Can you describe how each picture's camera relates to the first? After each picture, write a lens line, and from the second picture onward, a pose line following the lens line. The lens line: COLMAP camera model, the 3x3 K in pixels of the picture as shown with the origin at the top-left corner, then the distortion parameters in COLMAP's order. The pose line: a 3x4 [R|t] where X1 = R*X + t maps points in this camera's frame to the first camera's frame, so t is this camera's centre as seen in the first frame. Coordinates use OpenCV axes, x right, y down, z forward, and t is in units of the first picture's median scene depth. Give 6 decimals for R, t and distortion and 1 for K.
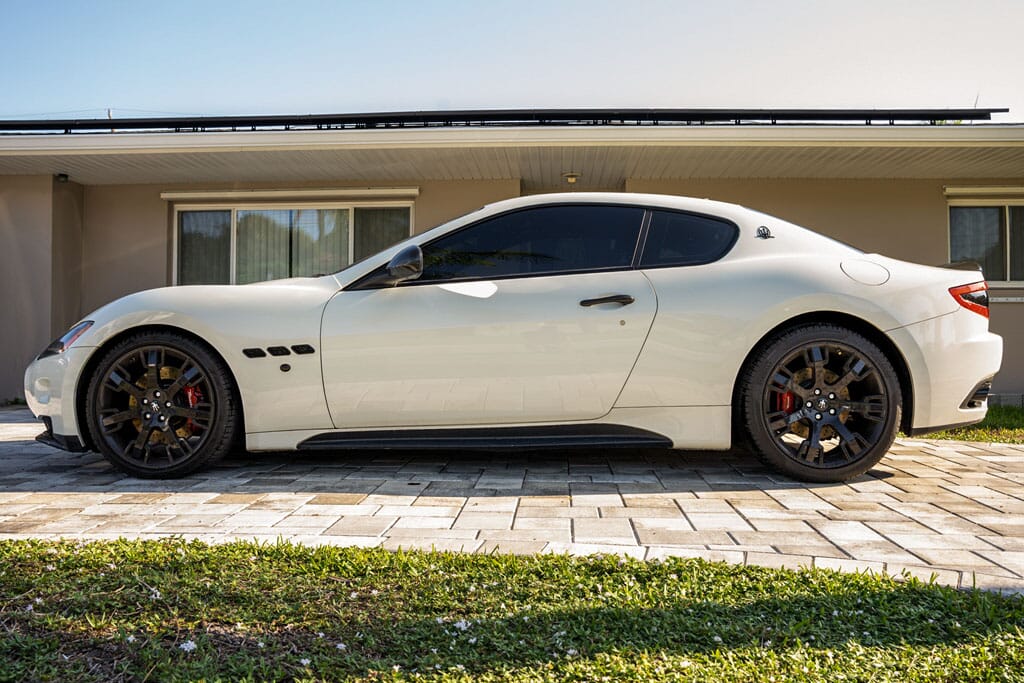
lens RADIAL K [[929.4, 0, 512.0], [0, 929.4, 341.5], [0, 0, 1]] dist [-0.090884, 0.005090]
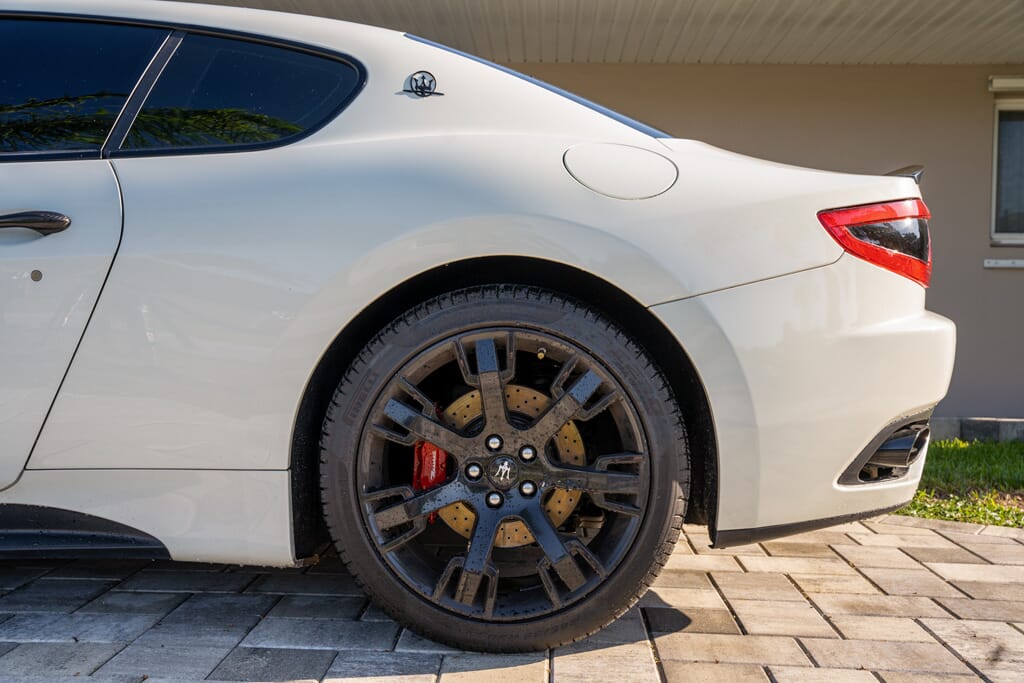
lens RADIAL K [[1210.5, 0, 512.0], [0, 1210.5, 341.5], [0, 0, 1]] dist [-0.155485, 0.806309]
pose [[0.999484, 0.018867, 0.025978, 0.324716], [-0.019488, 0.999525, 0.023866, -0.006841], [-0.025515, -0.024360, 0.999378, 0.430407]]
